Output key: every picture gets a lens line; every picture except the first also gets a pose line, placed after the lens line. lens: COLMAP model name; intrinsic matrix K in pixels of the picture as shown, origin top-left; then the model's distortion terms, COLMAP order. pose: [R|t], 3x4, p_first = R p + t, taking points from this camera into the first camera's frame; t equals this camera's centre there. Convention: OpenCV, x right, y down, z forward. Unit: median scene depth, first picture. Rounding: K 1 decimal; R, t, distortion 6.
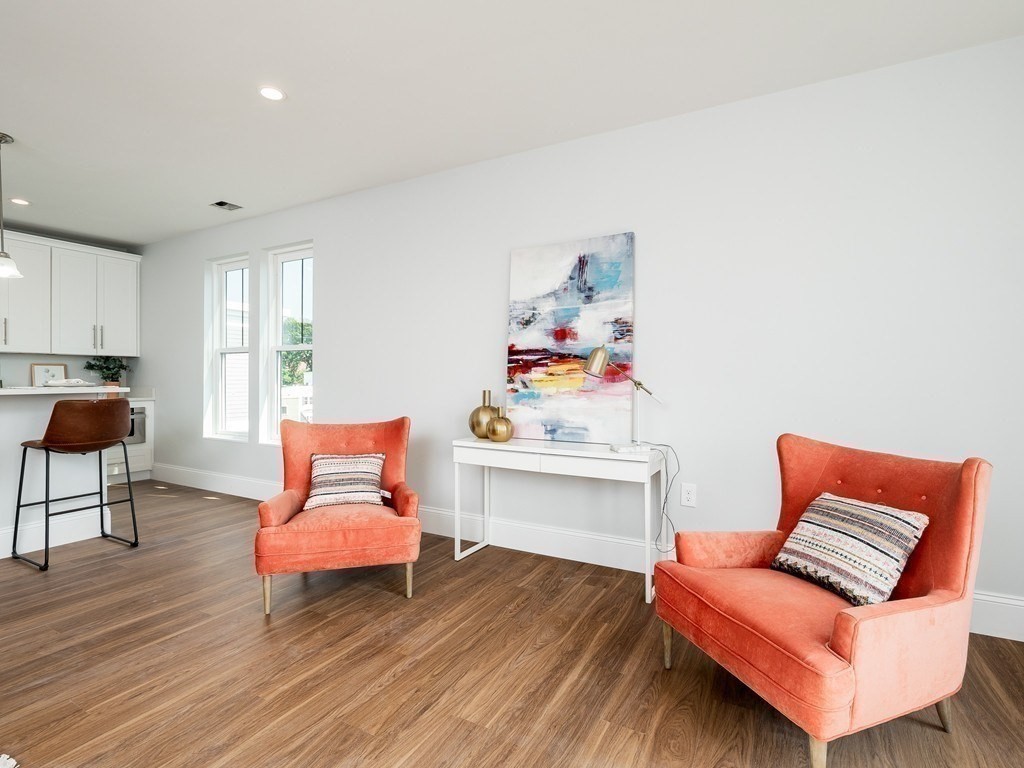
lens RADIAL K [[508.9, 0, 505.8], [0, 508.9, 377.9], [0, 0, 1]] dist [-0.001143, -0.007096]
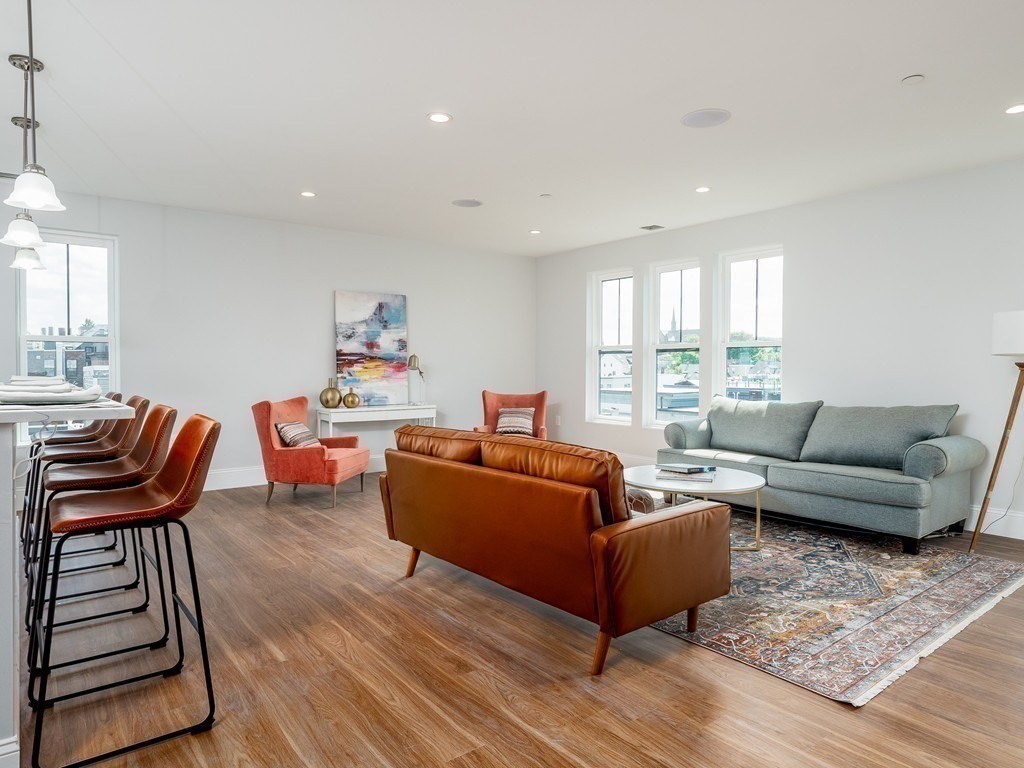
lens RADIAL K [[648.3, 0, 513.5], [0, 648.3, 378.1], [0, 0, 1]] dist [0.001909, 0.000520]
pose [[0.375352, -0.017569, 0.926716, -1.767541], [0.002601, 0.999836, 0.017902, -0.010567], [-0.926879, -0.004310, 0.375337, -0.298938]]
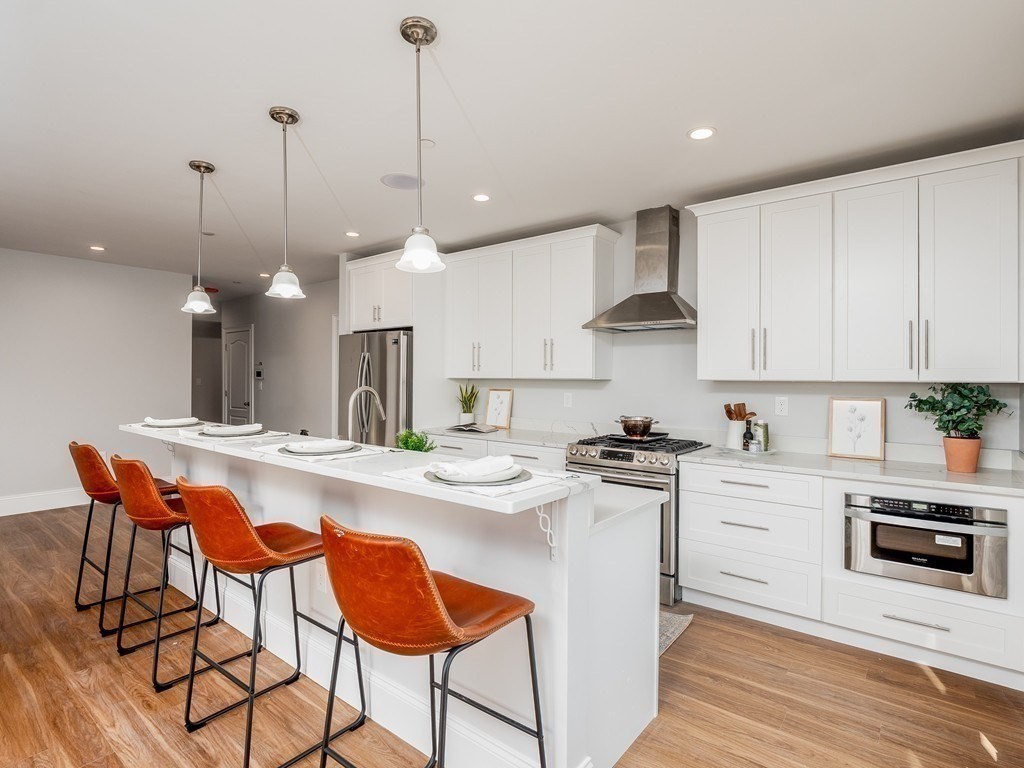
lens RADIAL K [[528.0, 0, 512.9], [0, 528.0, 379.4], [0, 0, 1]] dist [-0.001584, -0.000585]
pose [[-0.164910, 0.002337, -0.986306, -0.411087], [-0.006994, 0.999969, 0.003539, -0.077189], [0.986284, 0.007482, -0.164889, 1.182166]]
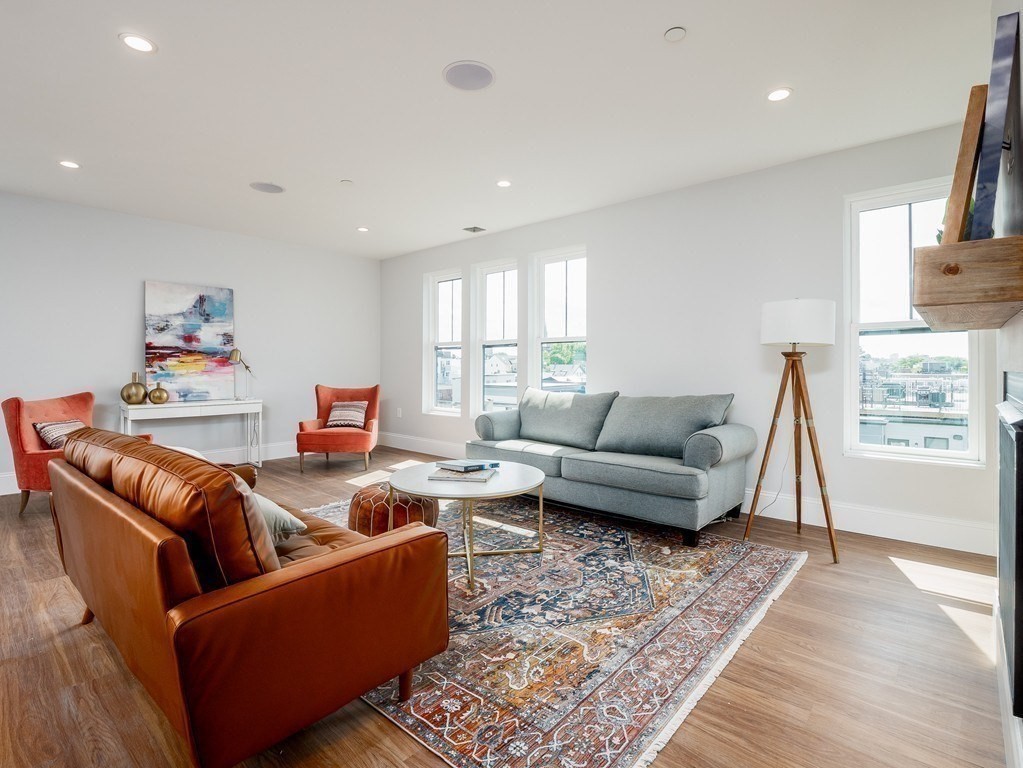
lens RADIAL K [[511.8, 0, 514.2], [0, 511.8, 364.0], [0, 0, 1]] dist [-0.000217, -0.010417]
pose [[0.205510, 0.003835, 0.978648, -1.330892], [0.003683, 0.999982, -0.004692, 0.011471], [-0.978648, 0.004569, 0.205492, -0.419049]]
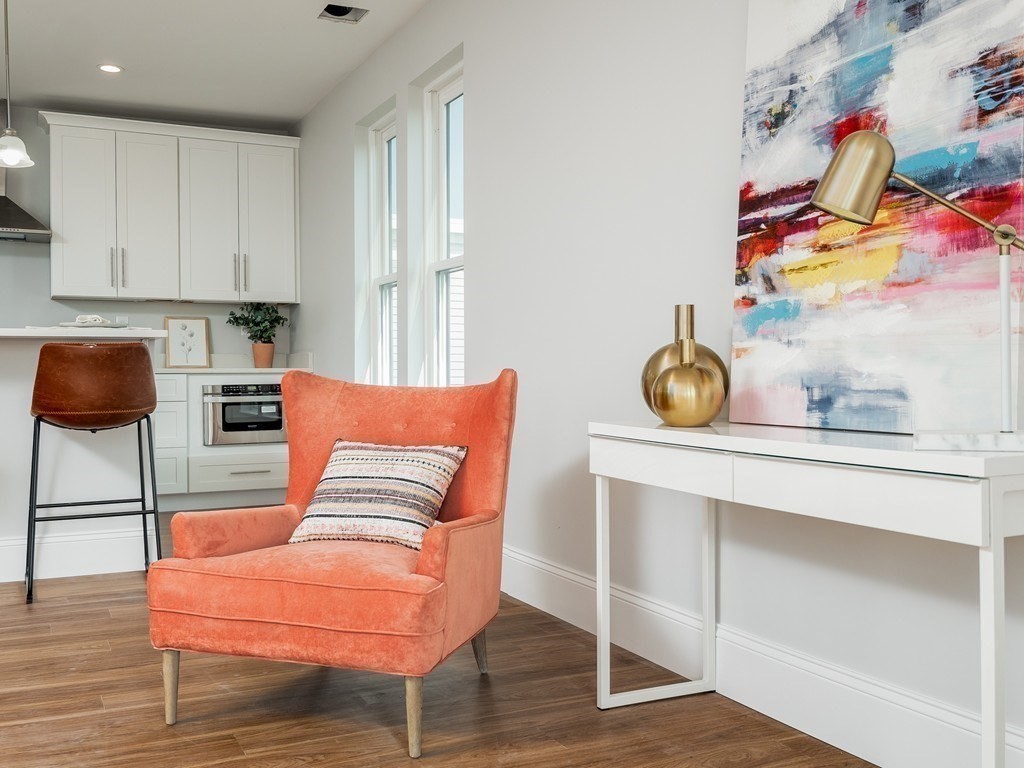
lens RADIAL K [[993.8, 0, 497.4], [0, 993.8, 380.5], [0, 0, 1]] dist [0.059419, -0.129905]
pose [[0.815284, 0.000473, -0.579061, 0.311235], [0.003877, 0.999973, 0.006274, 0.082239], [0.579048, -0.007360, 0.815260, 0.278187]]
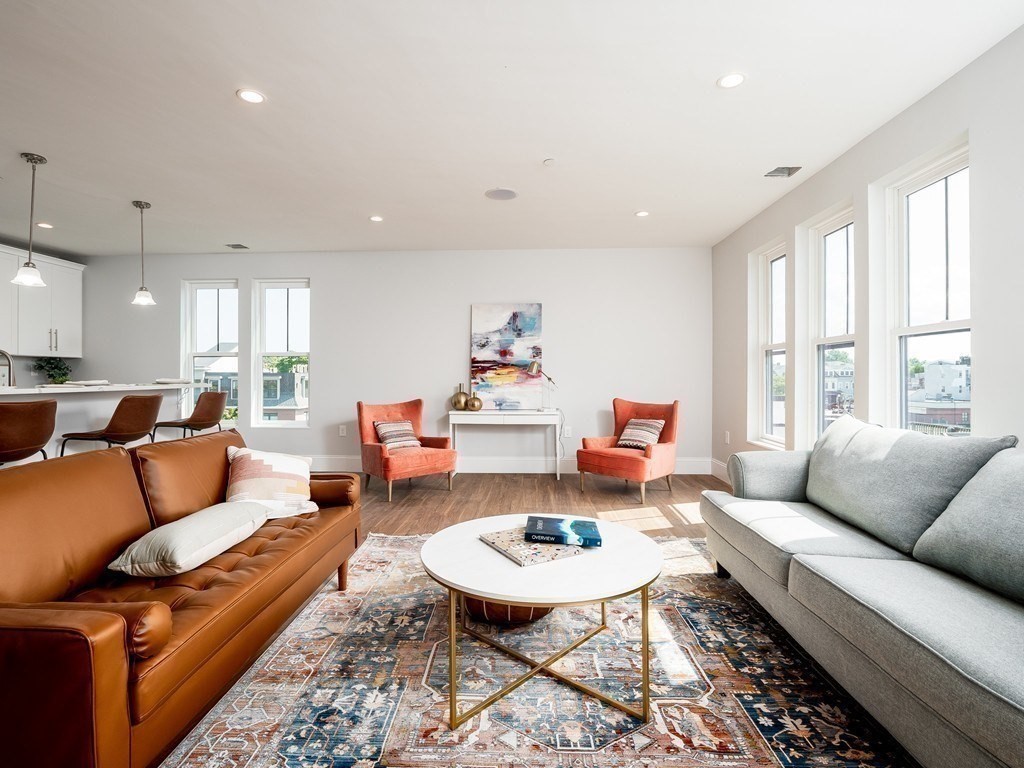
lens RADIAL K [[508.9, 0, 505.8], [0, 508.9, 377.9], [0, 0, 1]] dist [-0.001143, -0.007096]
pose [[0.891936, -0.002487, 0.452154, -0.726726], [0.003452, 0.999993, -0.001309, 0.008845], [-0.452148, 0.002729, 0.891939, -0.673048]]
